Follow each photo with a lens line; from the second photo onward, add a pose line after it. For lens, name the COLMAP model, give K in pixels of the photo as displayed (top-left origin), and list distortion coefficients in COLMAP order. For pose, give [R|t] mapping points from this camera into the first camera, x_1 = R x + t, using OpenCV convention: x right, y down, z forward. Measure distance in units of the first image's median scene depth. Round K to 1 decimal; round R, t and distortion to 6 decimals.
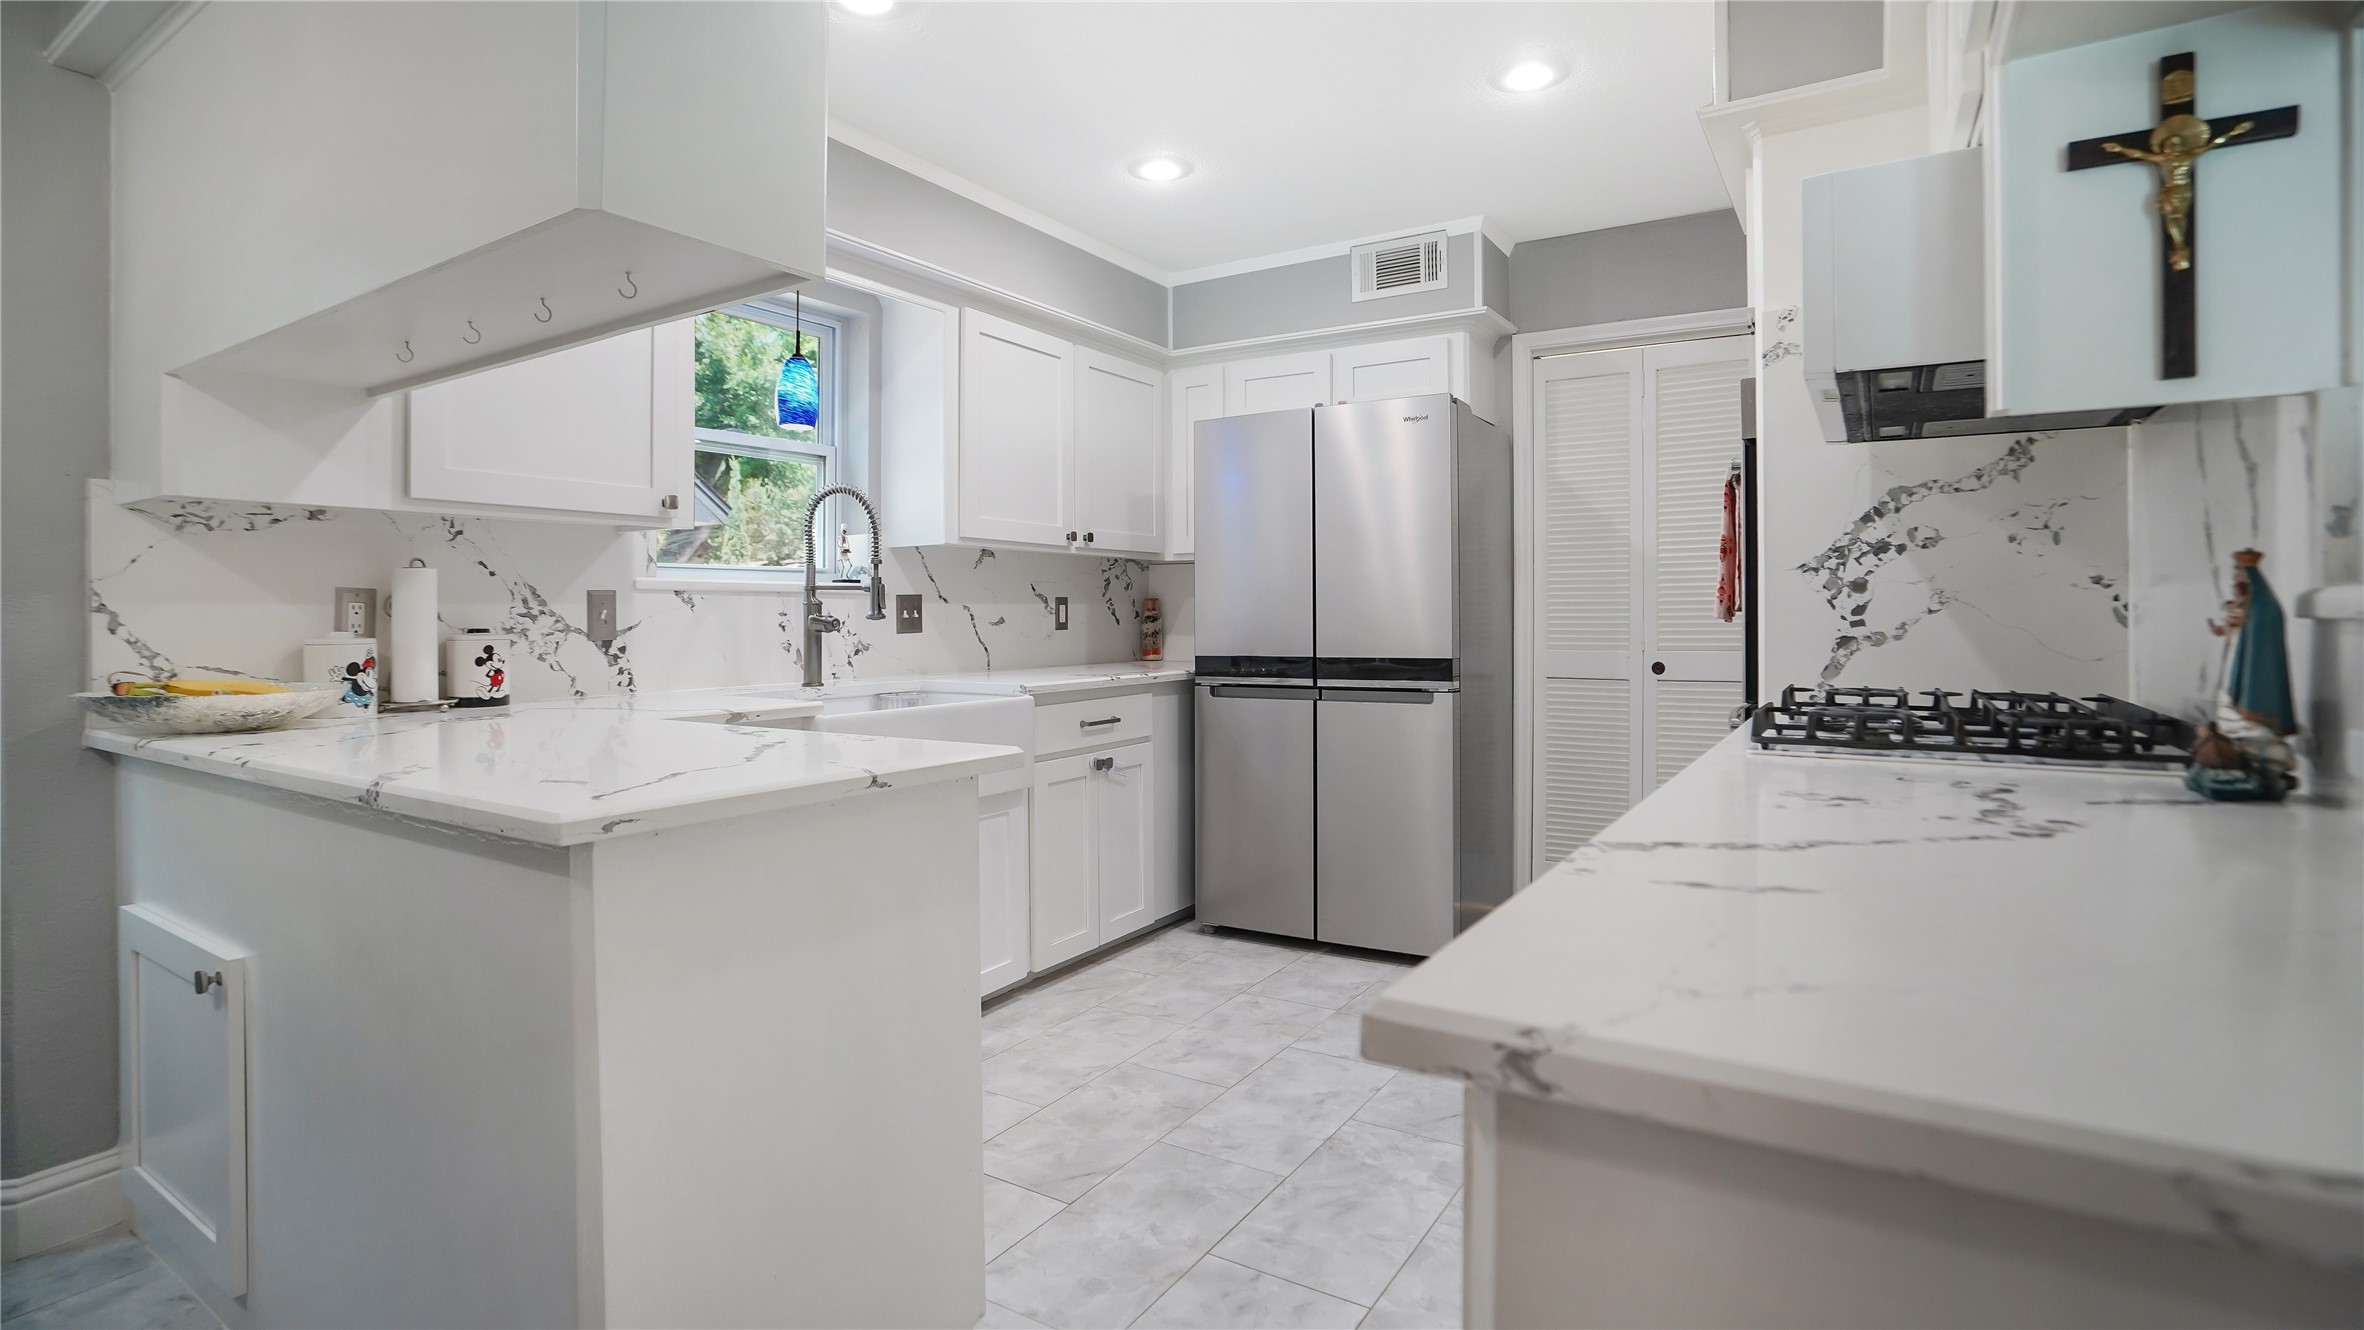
lens RADIAL K [[1119.6, 0, 1171.6], [0, 1119.6, 607.3], [0, 0, 1]] dist [-0.036387, 0.010774]
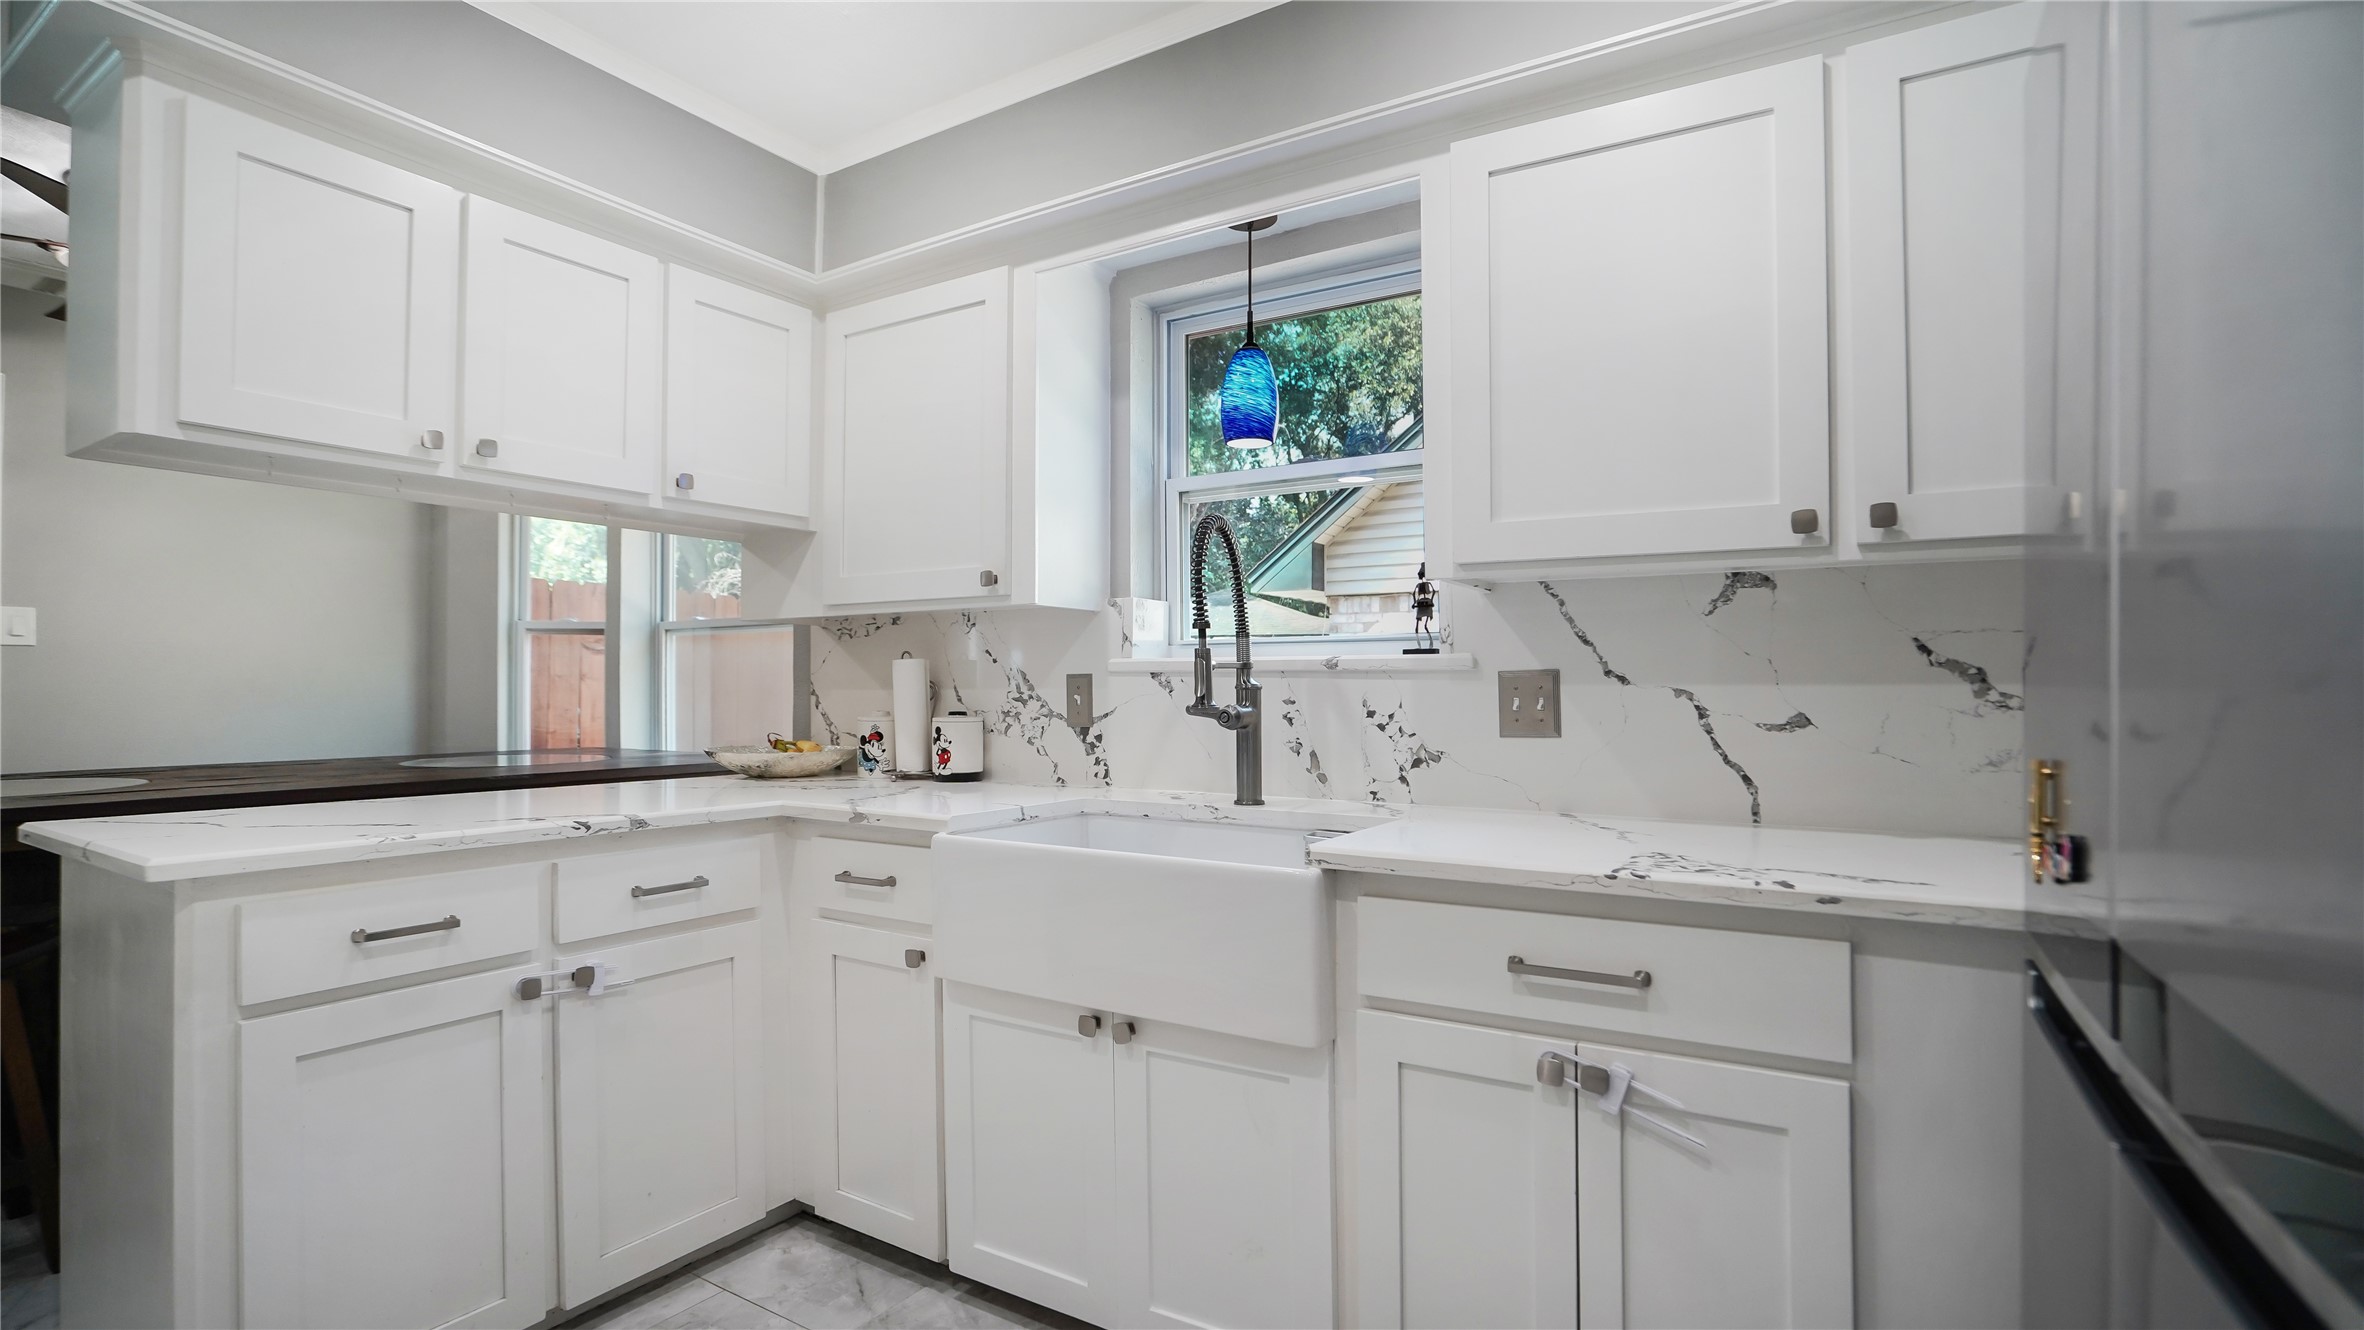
lens RADIAL K [[1119.6, 0, 1183.0], [0, 1119.6, 674.4], [0, 0, 1]] dist [-0.036387, 0.010774]
pose [[0.008730, -0.006074, -0.999943, 0.444723], [0.005098, 0.999969, -0.006030, -0.008875], [0.999949, -0.005045, 0.008761, 1.082414]]
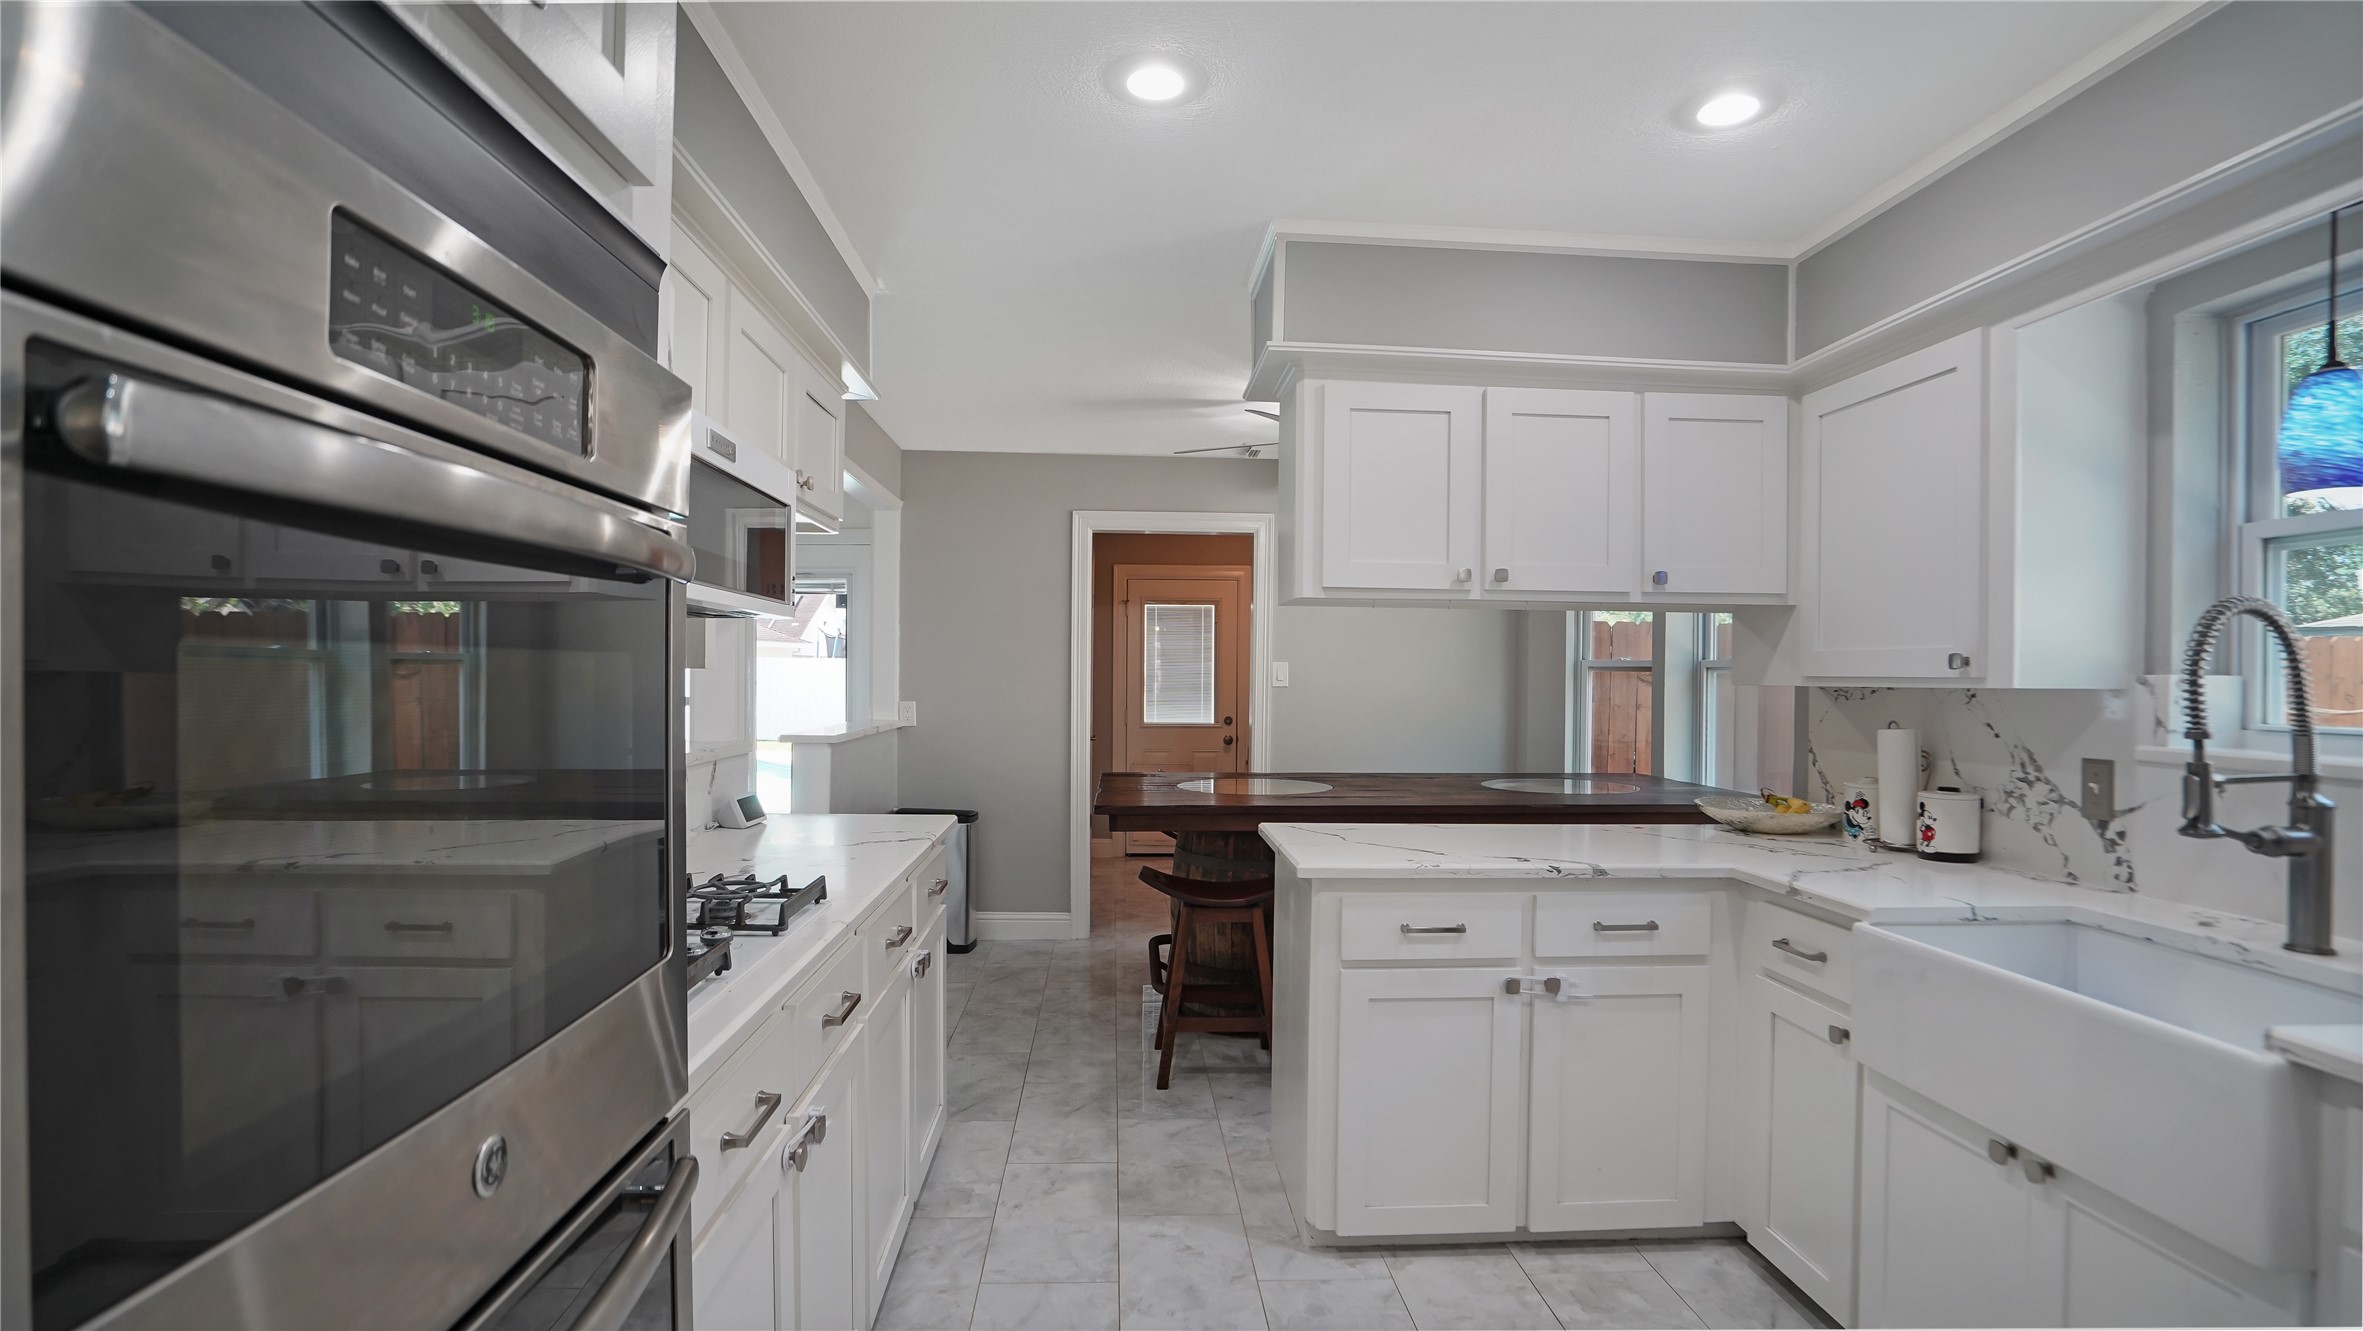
lens RADIAL K [[1119.1, 0, 1164.3], [0, 1119.1, 689.7], [0, 0, 1]] dist [-0.036387, 0.010774]
pose [[-0.807149, 0.006528, -0.590312, 0.535336], [-0.001809, 0.999907, 0.013531, -0.077256], [0.590345, 0.011989, -0.807062, 1.251300]]
